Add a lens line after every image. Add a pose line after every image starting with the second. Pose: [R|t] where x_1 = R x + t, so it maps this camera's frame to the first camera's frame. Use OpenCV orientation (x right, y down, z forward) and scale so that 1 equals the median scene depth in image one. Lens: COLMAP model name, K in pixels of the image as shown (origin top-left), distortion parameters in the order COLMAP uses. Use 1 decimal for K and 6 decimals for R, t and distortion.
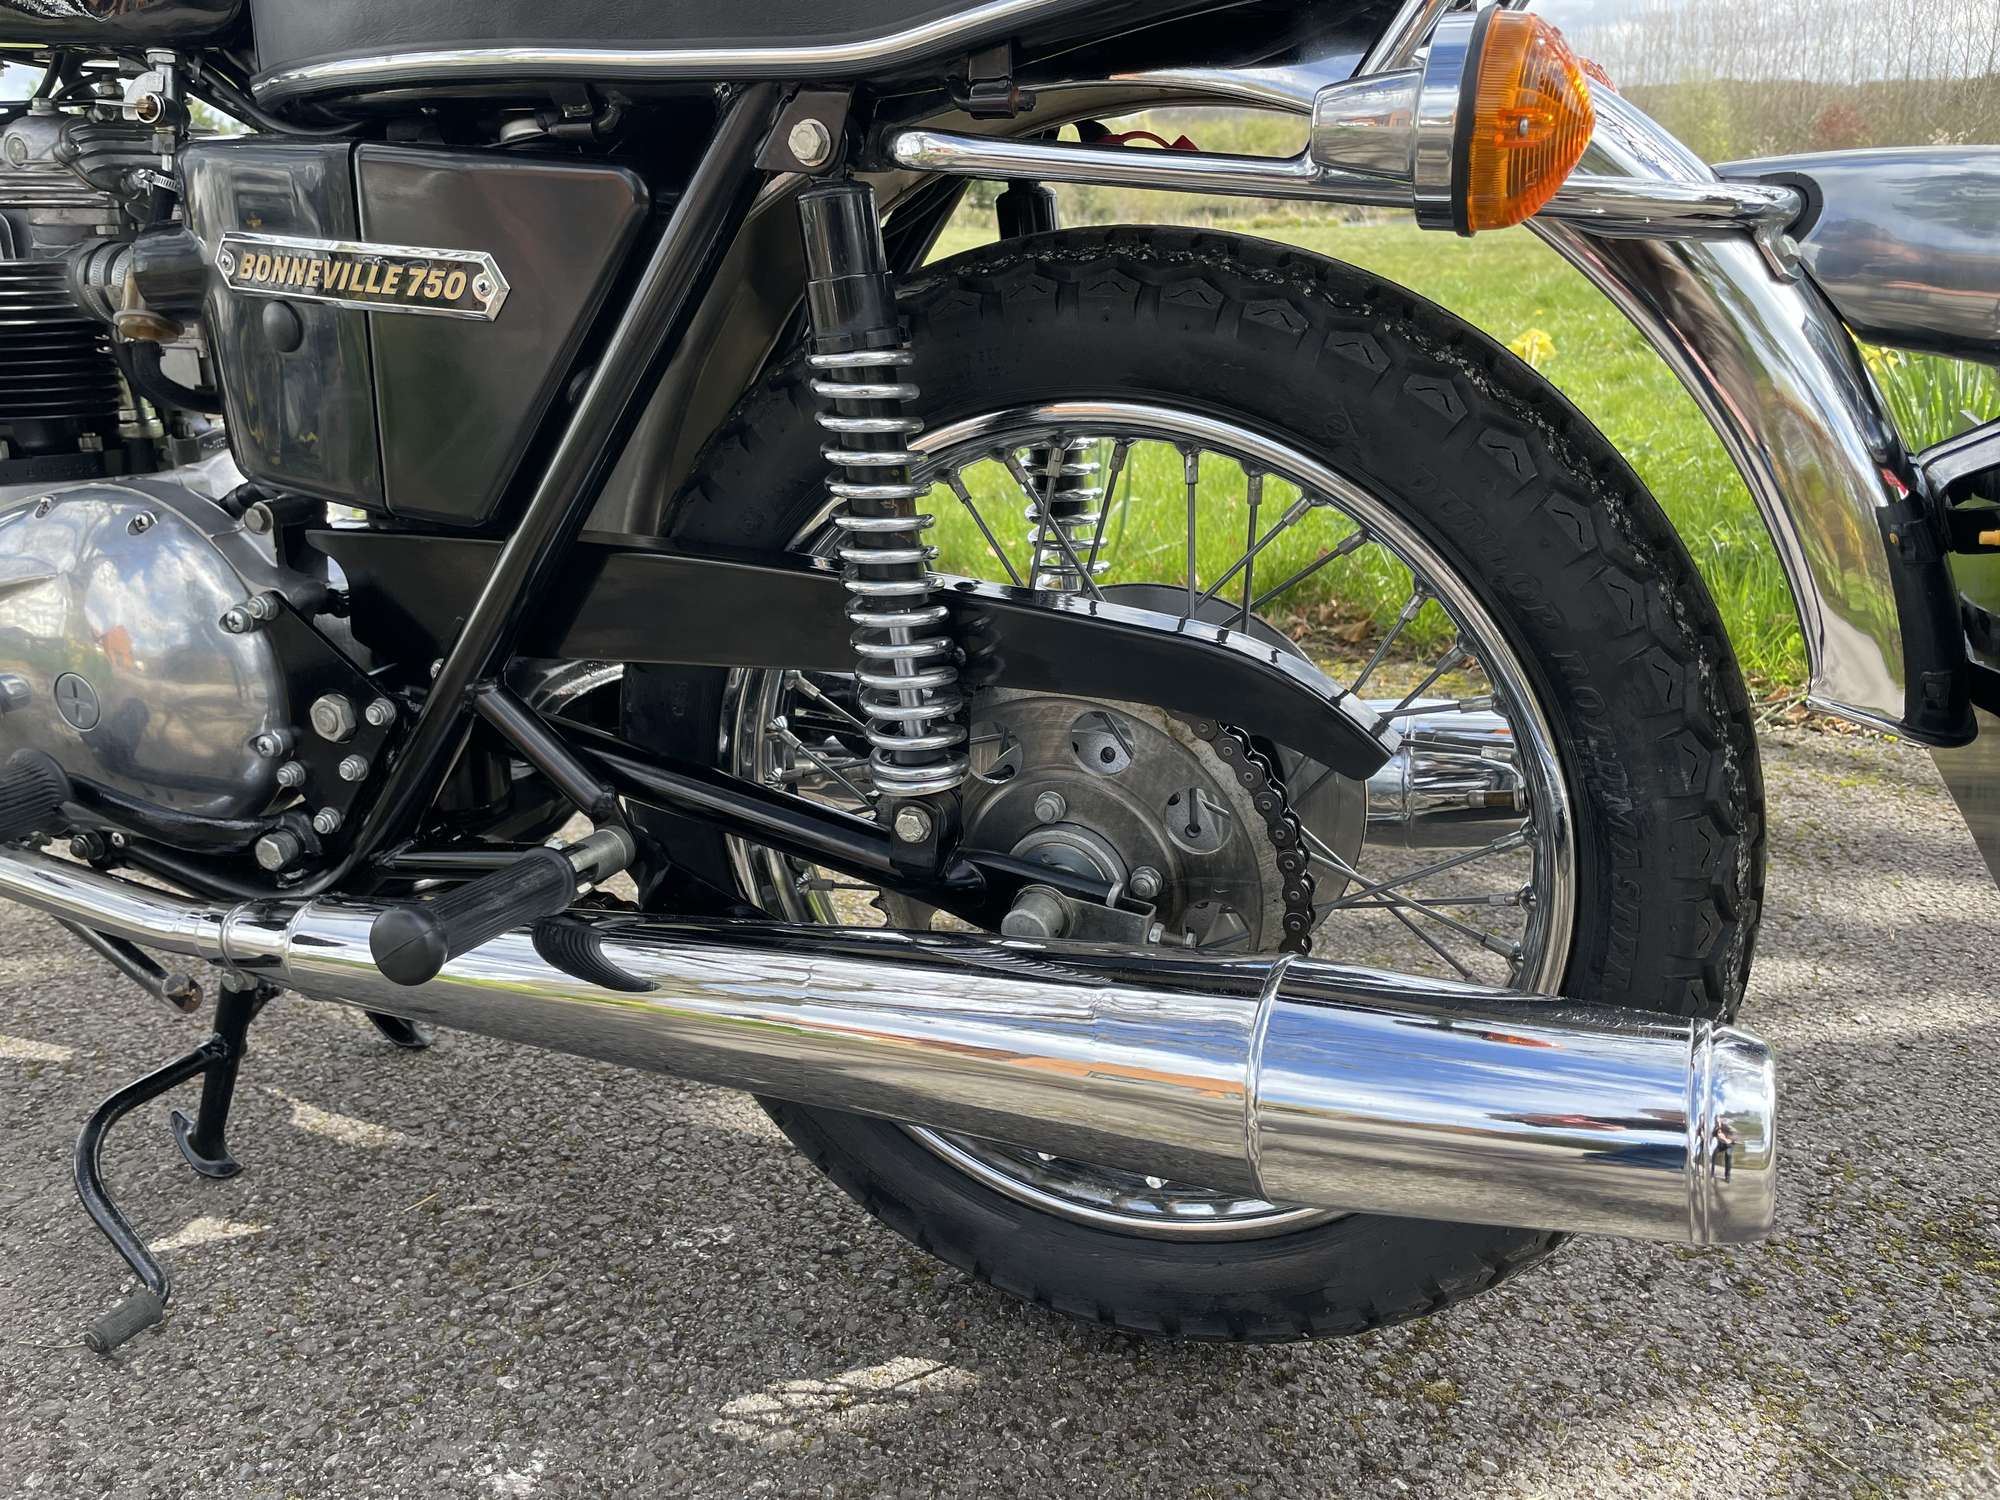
lens RADIAL K [[1525.8, 0, 1001.4], [0, 1525.8, 728.1], [0, 0, 1]] dist [0.069339, -0.088219]
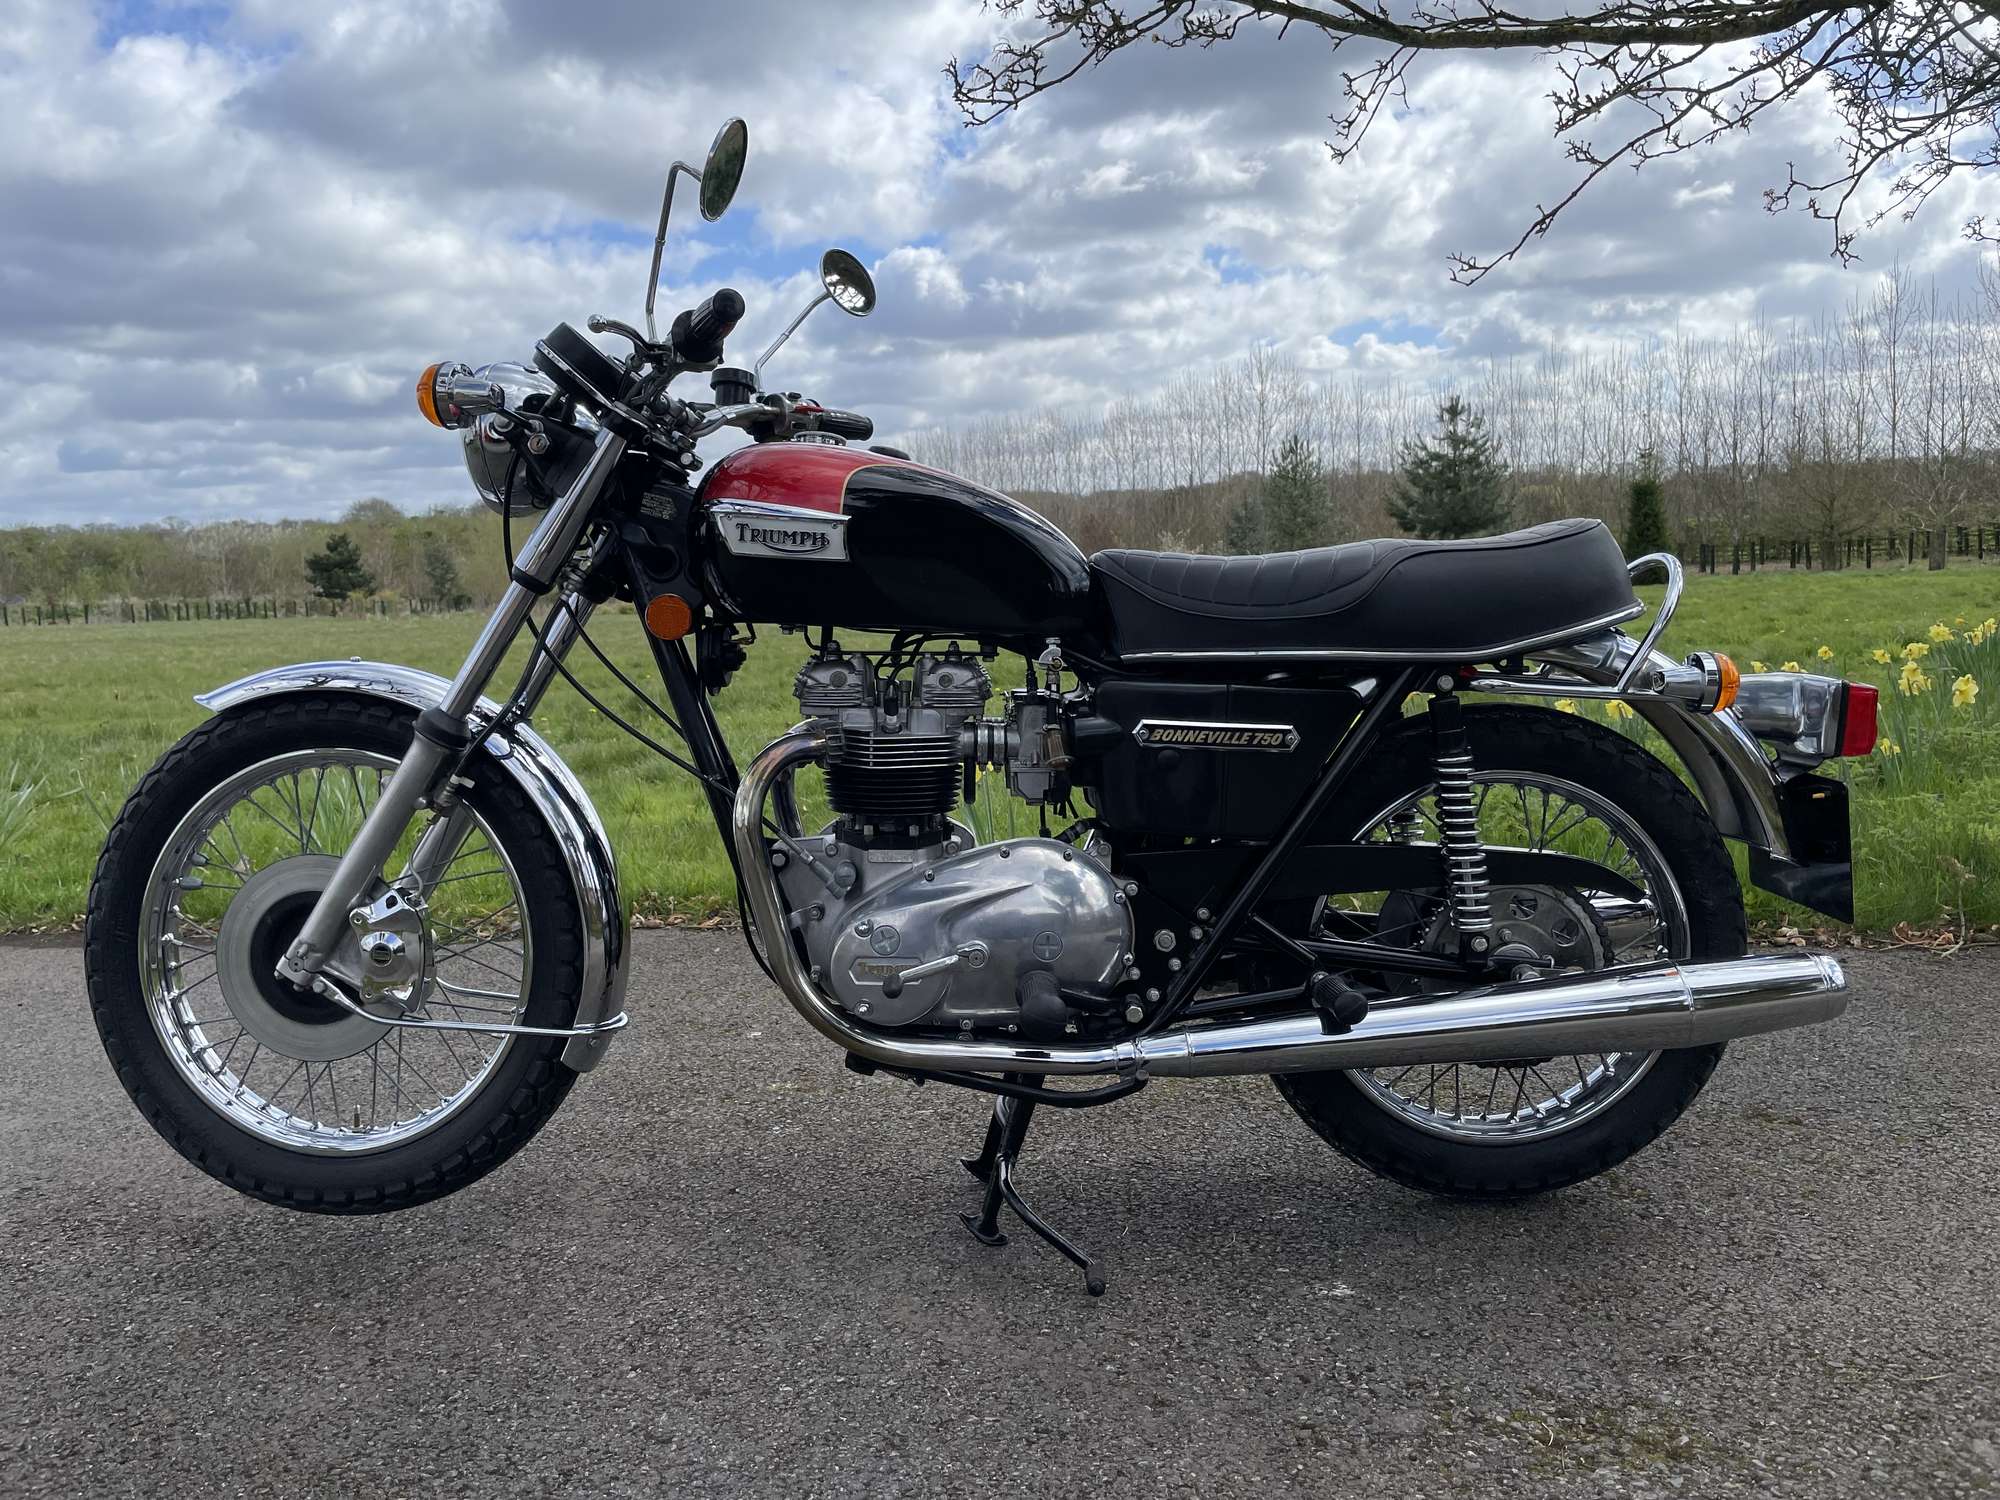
lens RADIAL K [[1543.4, 0, 992.2], [0, 1543.4, 732.5], [0, 0, 1]] dist [0.064474, -0.087873]
pose [[0.914722, -0.048283, 0.401188, -1.692899], [0.139924, 0.969259, -0.202382, 0.125618], [-0.379083, 0.241259, 0.893359, -0.965960]]
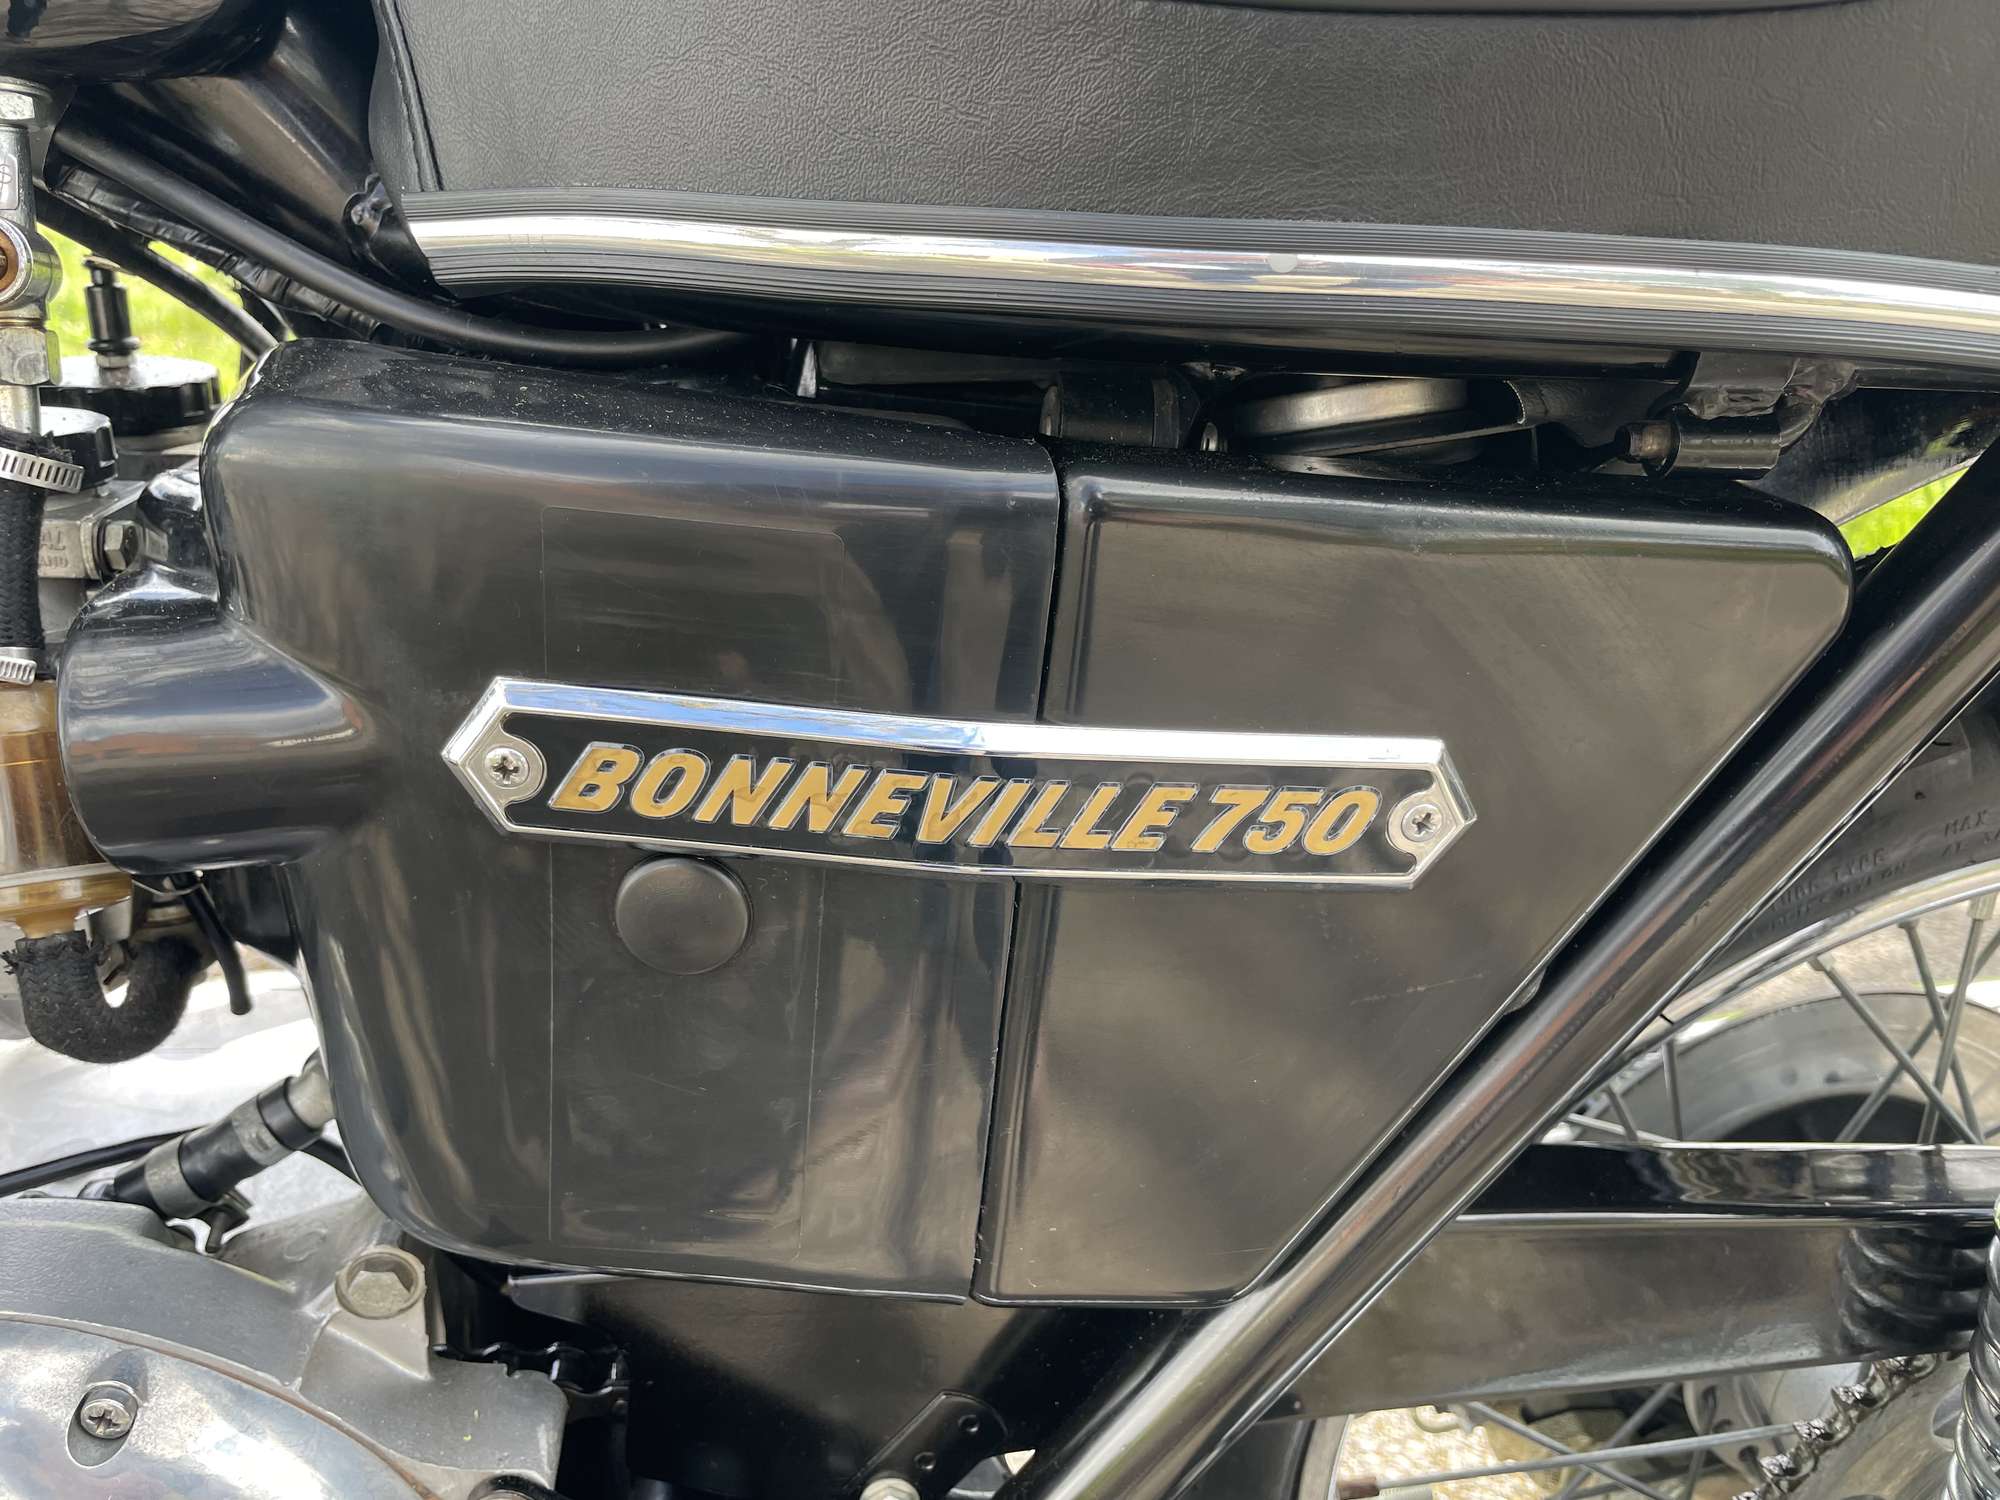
lens RADIAL K [[1535.1, 0, 991.7], [0, 1535.1, 751.8], [0, 0, 1]] dist [0.067249, -0.110371]
pose [[0.880747, -0.141167, 0.452058, -0.596135], [0.110247, 0.989432, 0.094182, -0.345004], [-0.460576, -0.033112, 0.887003, 0.681907]]
